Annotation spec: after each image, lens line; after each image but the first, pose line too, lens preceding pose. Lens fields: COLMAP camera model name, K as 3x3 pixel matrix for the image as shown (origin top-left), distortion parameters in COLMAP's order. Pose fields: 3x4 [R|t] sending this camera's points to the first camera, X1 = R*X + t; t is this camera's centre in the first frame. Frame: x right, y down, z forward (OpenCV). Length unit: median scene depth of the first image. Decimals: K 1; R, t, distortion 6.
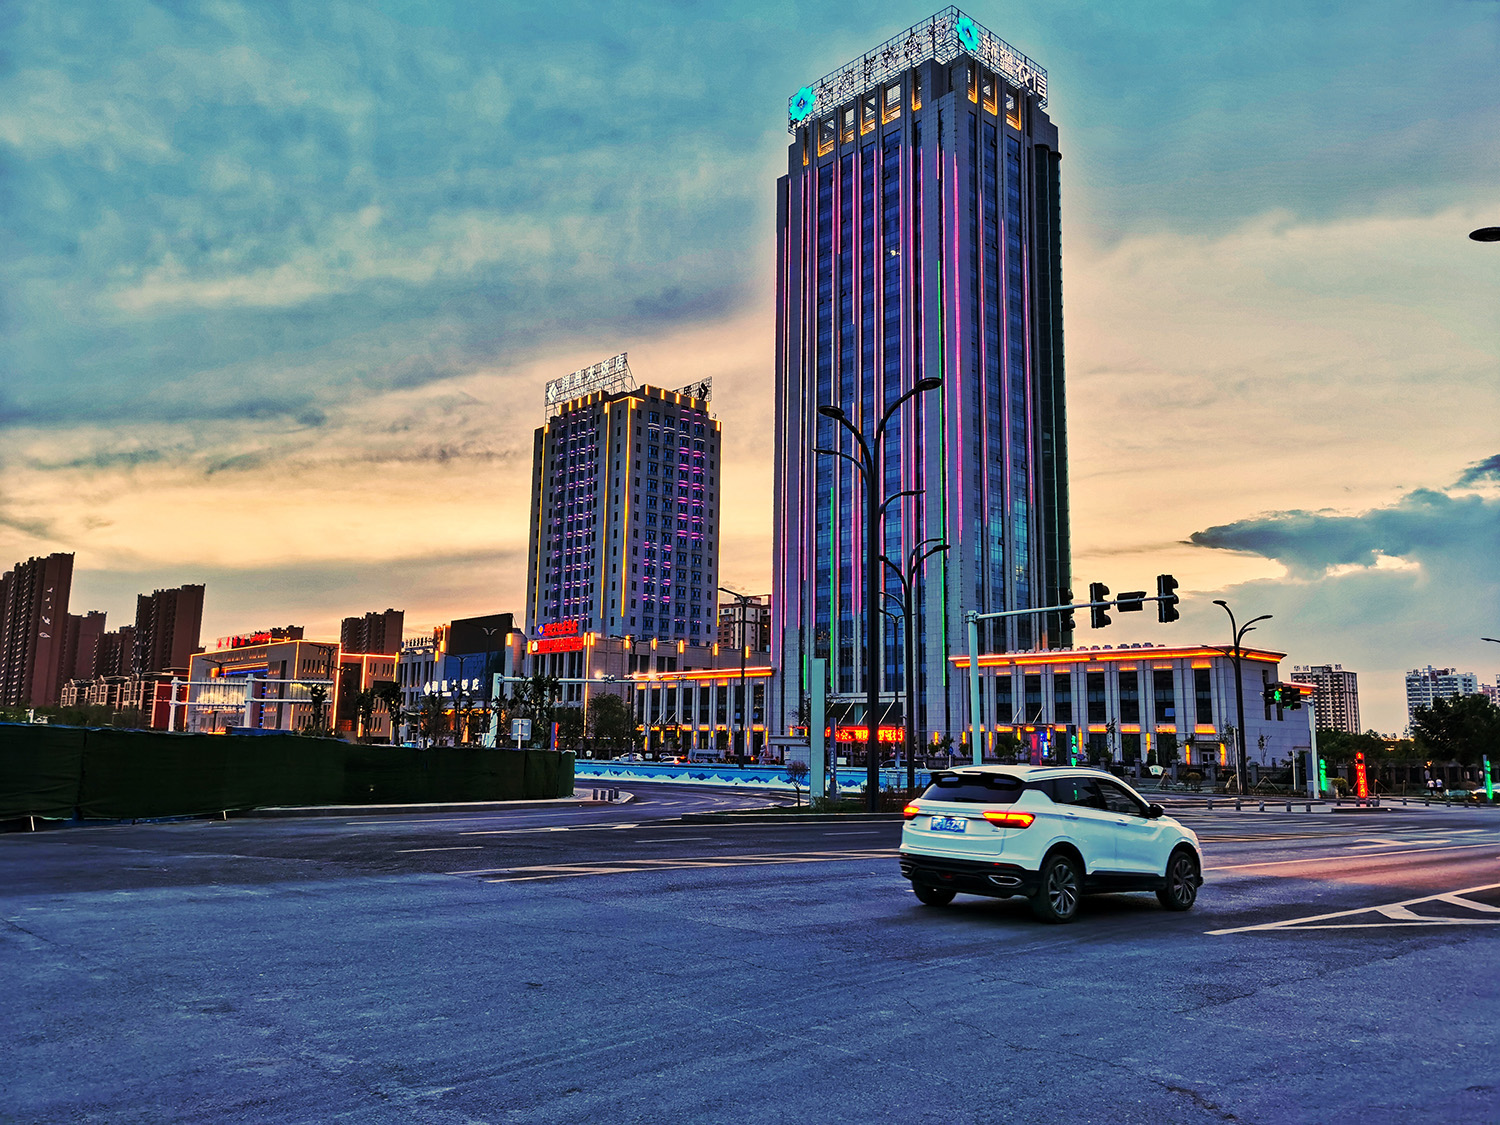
lens RADIAL K [[1174.8, 0, 762.8], [0, 1174.8, 560.3], [0, 0, 1]] dist [0.015438, 0.001817]
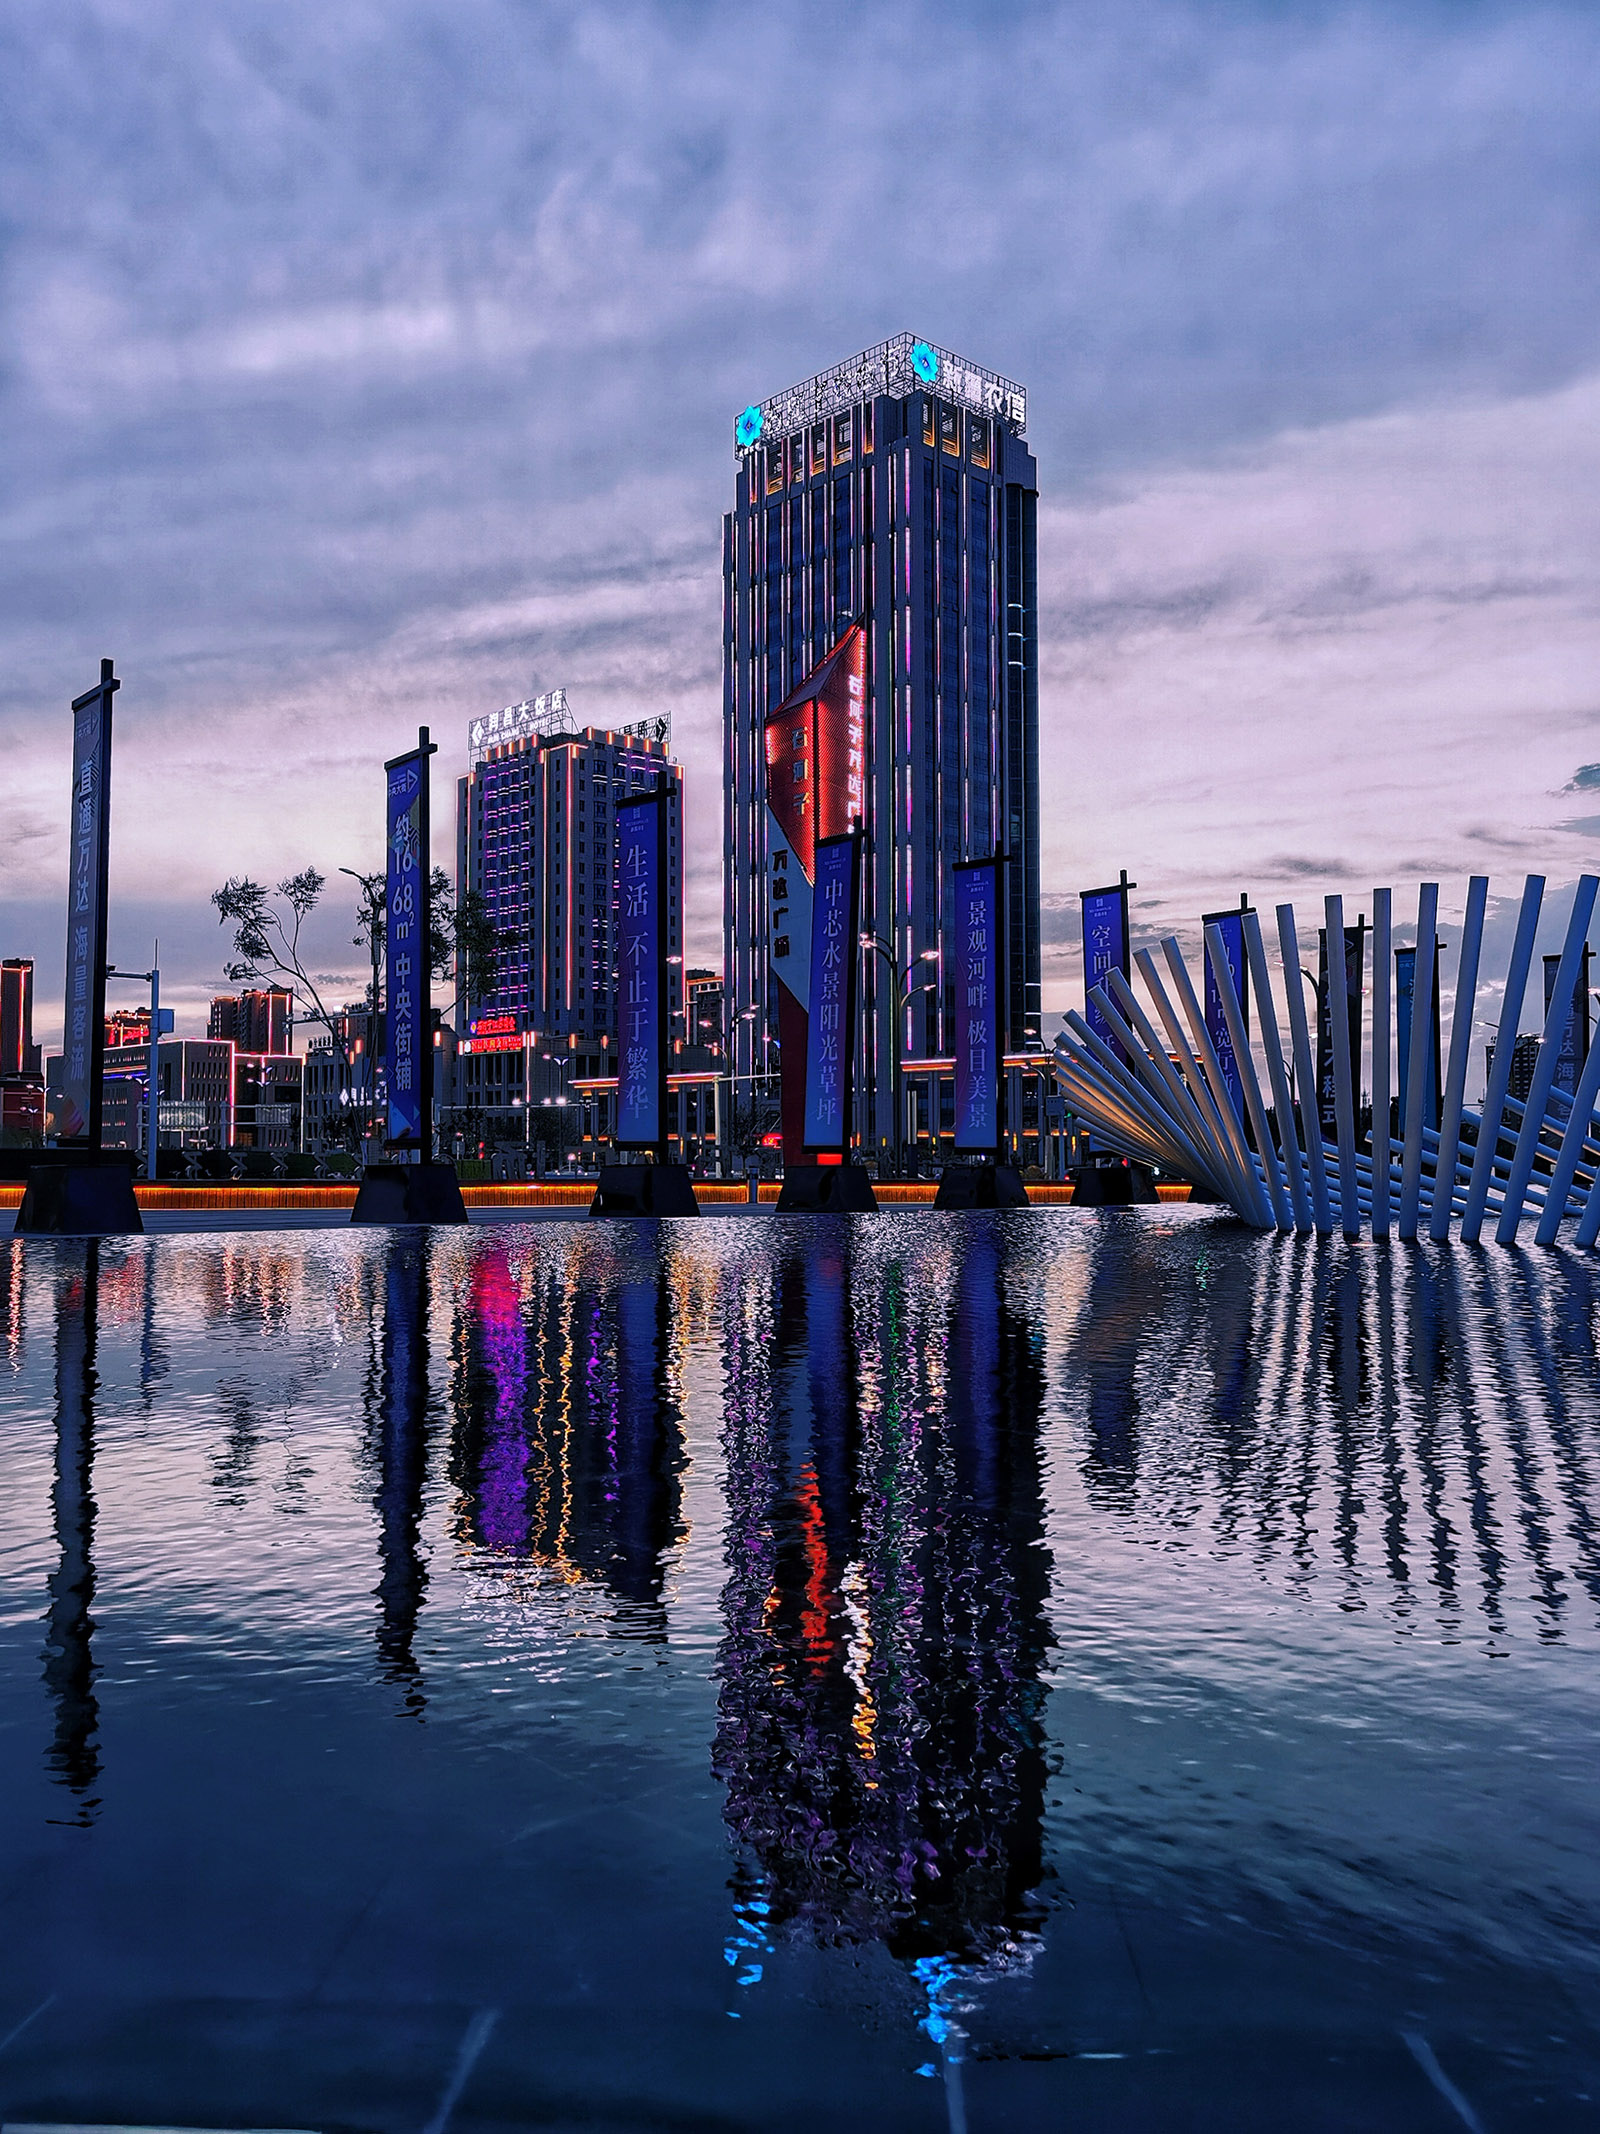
lens RADIAL K [[1671.3, 0, 787.6], [0, 1671.3, 1077.4], [0, 0, 1]] dist [0.015438, 0.001817]
pose [[0.999836, -0.017791, -0.003459, 0.041851], [0.018063, 0.993844, 0.109308, -0.032114], [0.001493, -0.109353, 0.994002, -0.208144]]
